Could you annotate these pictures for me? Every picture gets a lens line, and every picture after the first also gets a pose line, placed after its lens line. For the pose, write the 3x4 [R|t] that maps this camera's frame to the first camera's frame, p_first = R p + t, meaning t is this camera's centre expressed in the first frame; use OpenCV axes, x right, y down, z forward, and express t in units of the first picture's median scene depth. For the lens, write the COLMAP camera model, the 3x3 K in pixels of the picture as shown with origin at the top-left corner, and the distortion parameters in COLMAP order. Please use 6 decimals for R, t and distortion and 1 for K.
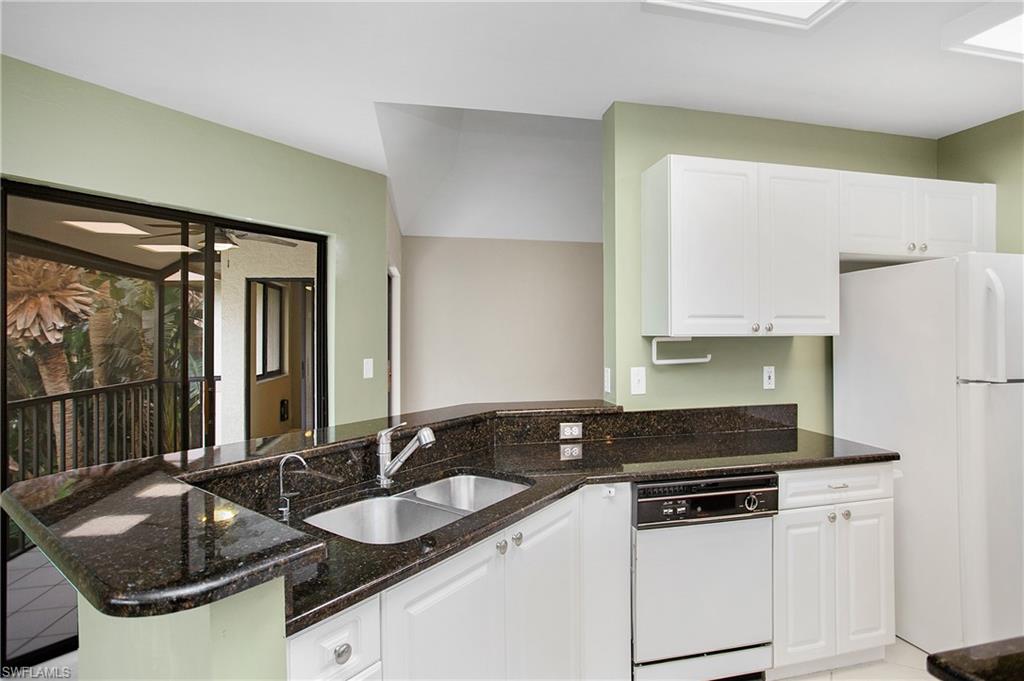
lens RADIAL K [[498.1, 0, 522.9], [0, 498.1, 332.1], [0, 0, 1]] dist [-0.027160, 0.007444]
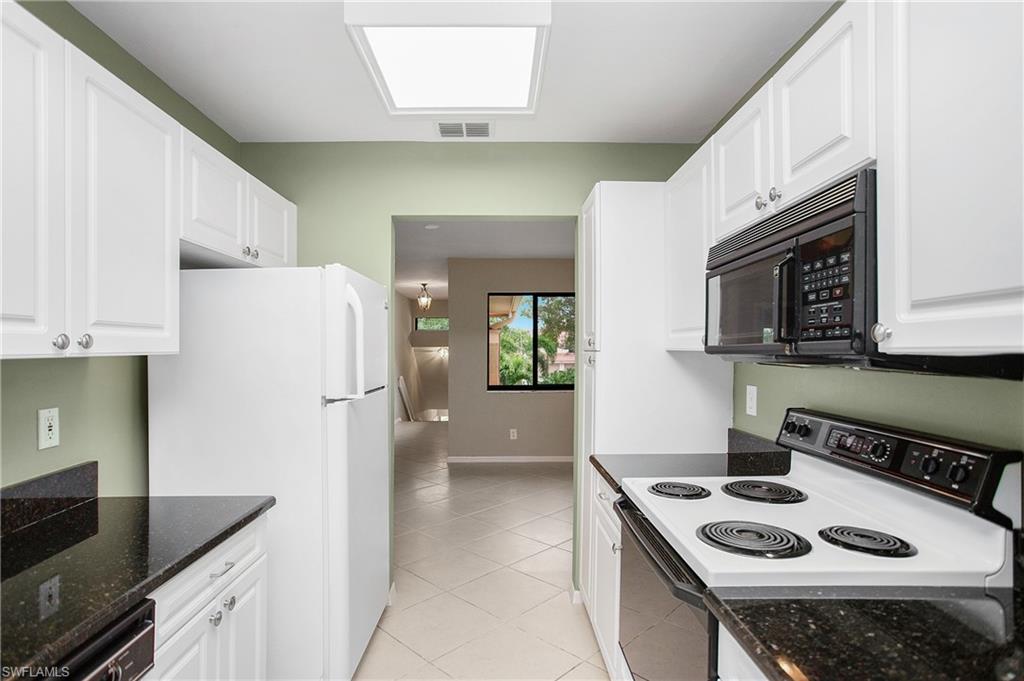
lens RADIAL K [[498.1, 0, 511.0], [0, 498.1, 347.4], [0, 0, 1]] dist [-0.027160, 0.007444]
pose [[0.208511, 0.000380, 0.978020, 0.045776], [0.014352, 0.999891, -0.003449, 0.006509], [-0.977915, 0.014756, 0.208482, 0.402871]]
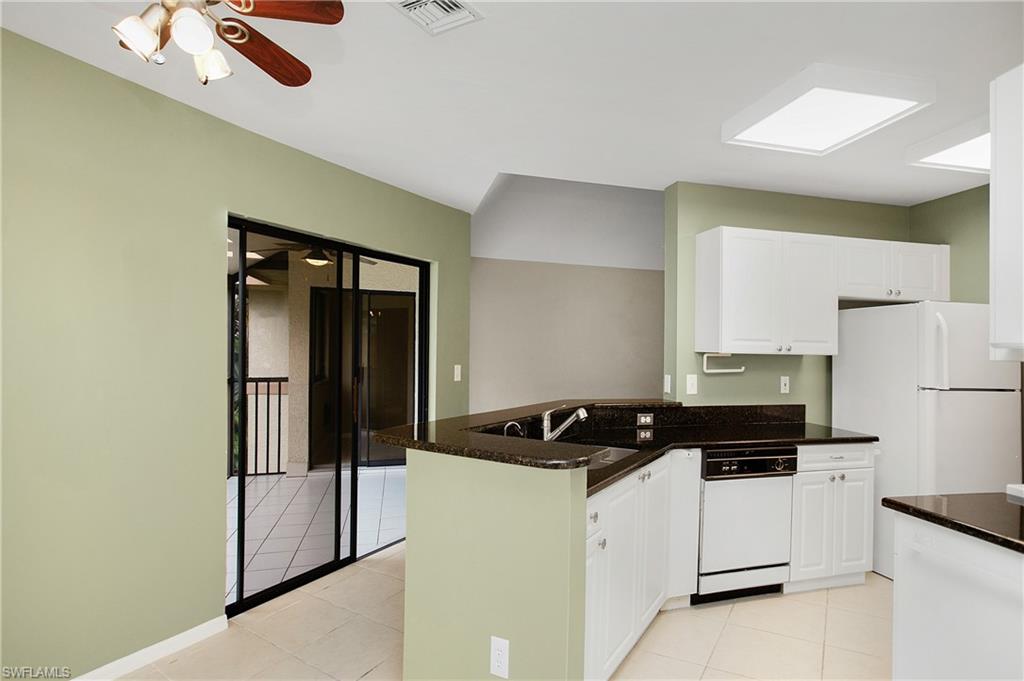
lens RADIAL K [[498.1, 0, 523.1], [0, 498.1, 334.5], [0, 0, 1]] dist [-0.027160, 0.007444]
pose [[0.999669, 0.022194, 0.012987, -0.288851], [-0.022006, 0.999654, -0.014411, -0.011844], [-0.013303, 0.014121, 0.999812, -0.416619]]
